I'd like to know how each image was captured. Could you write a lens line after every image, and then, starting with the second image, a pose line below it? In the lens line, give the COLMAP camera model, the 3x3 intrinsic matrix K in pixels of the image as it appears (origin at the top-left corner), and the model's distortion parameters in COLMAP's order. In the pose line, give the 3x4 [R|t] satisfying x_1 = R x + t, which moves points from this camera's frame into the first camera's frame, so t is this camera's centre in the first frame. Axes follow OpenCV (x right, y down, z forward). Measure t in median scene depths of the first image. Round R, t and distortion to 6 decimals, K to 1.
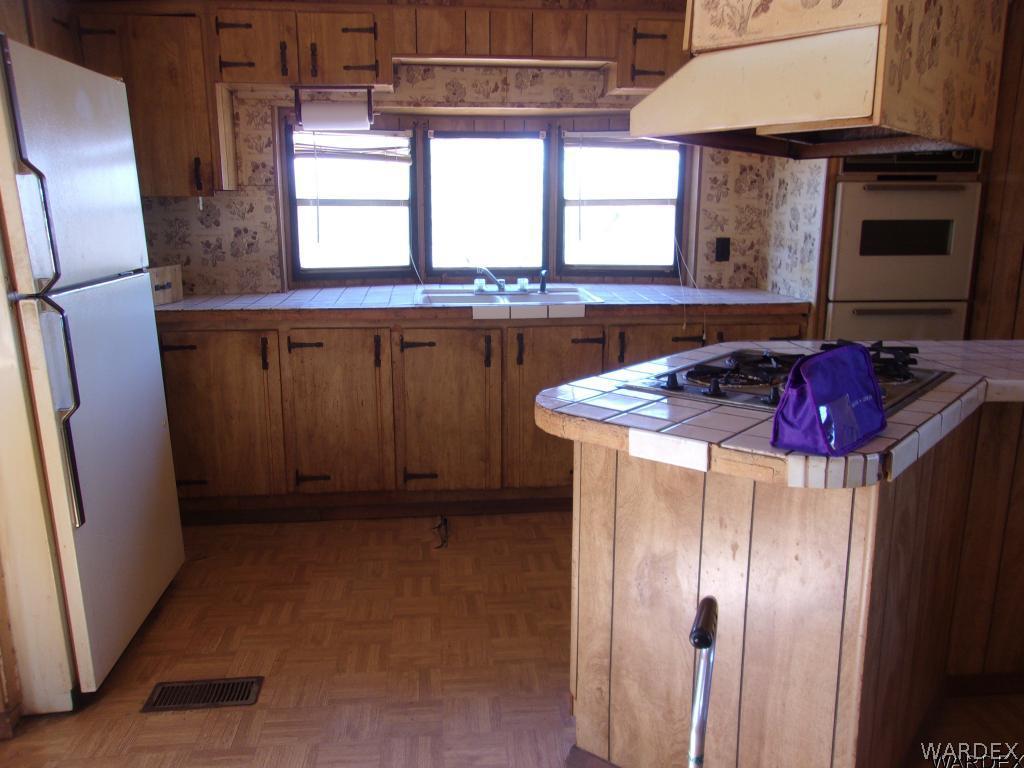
lens RADIAL K [[801.3, 0, 512.0], [0, 801.3, 384.0], [0, 0, 1]] dist [-0.037338, 0.069539]
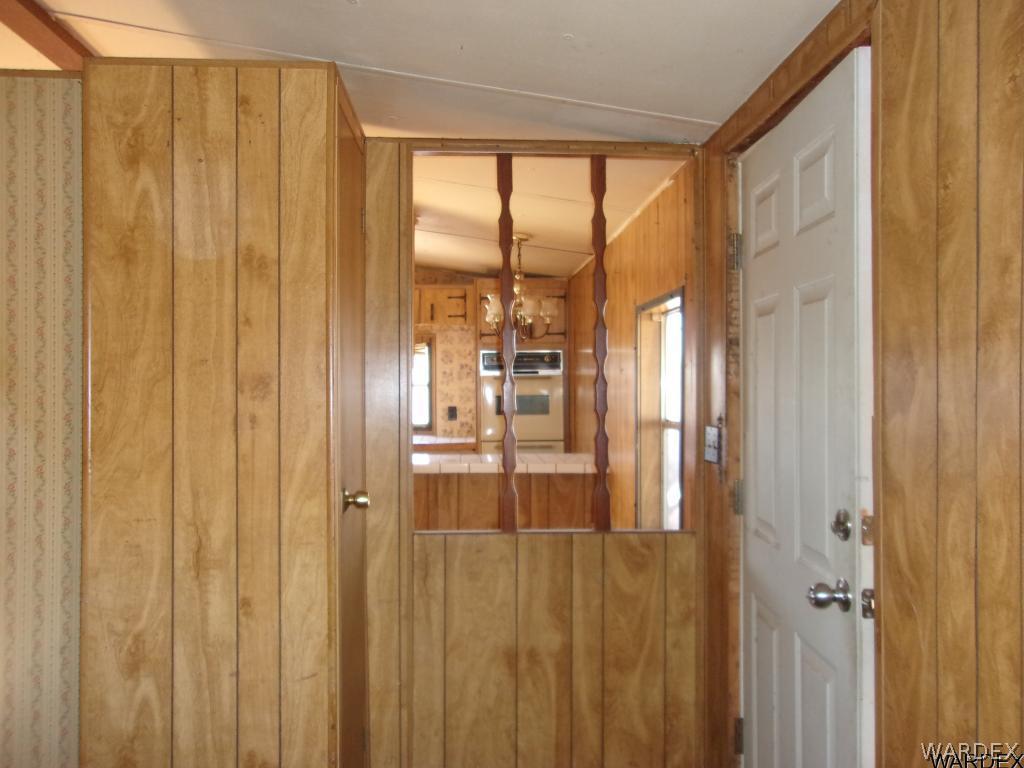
lens RADIAL K [[801.3, 0, 512.0], [0, 801.3, 384.0], [0, 0, 1]] dist [-0.037338, 0.069539]
pose [[0.998485, -0.002441, -0.054964, 0.552023], [-0.009523, 0.976270, -0.216345, 0.150376], [0.054188, 0.216541, 0.974768, -0.720485]]
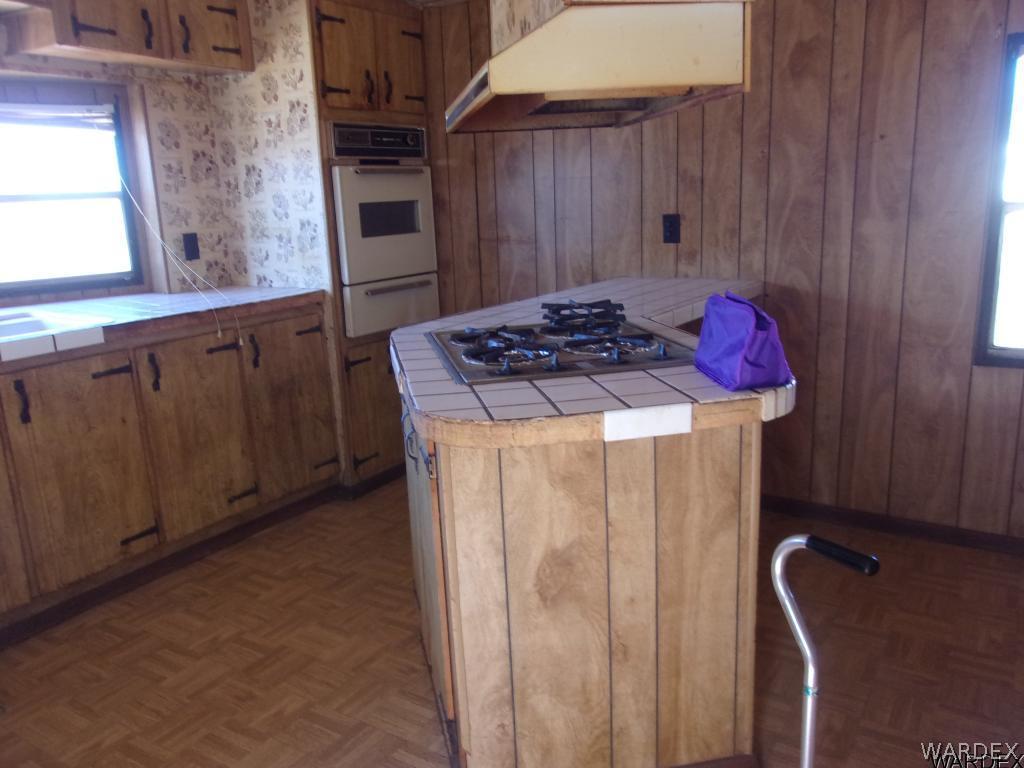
lens RADIAL K [[801.3, 0, 512.0], [0, 801.3, 384.0], [0, 0, 1]] dist [-0.037338, 0.069539]
pose [[0.616468, -0.206661, 0.759775, -0.252761], [0.208397, 0.973354, 0.095665, -0.035557], [-0.759300, 0.099361, 0.643110, 0.206051]]
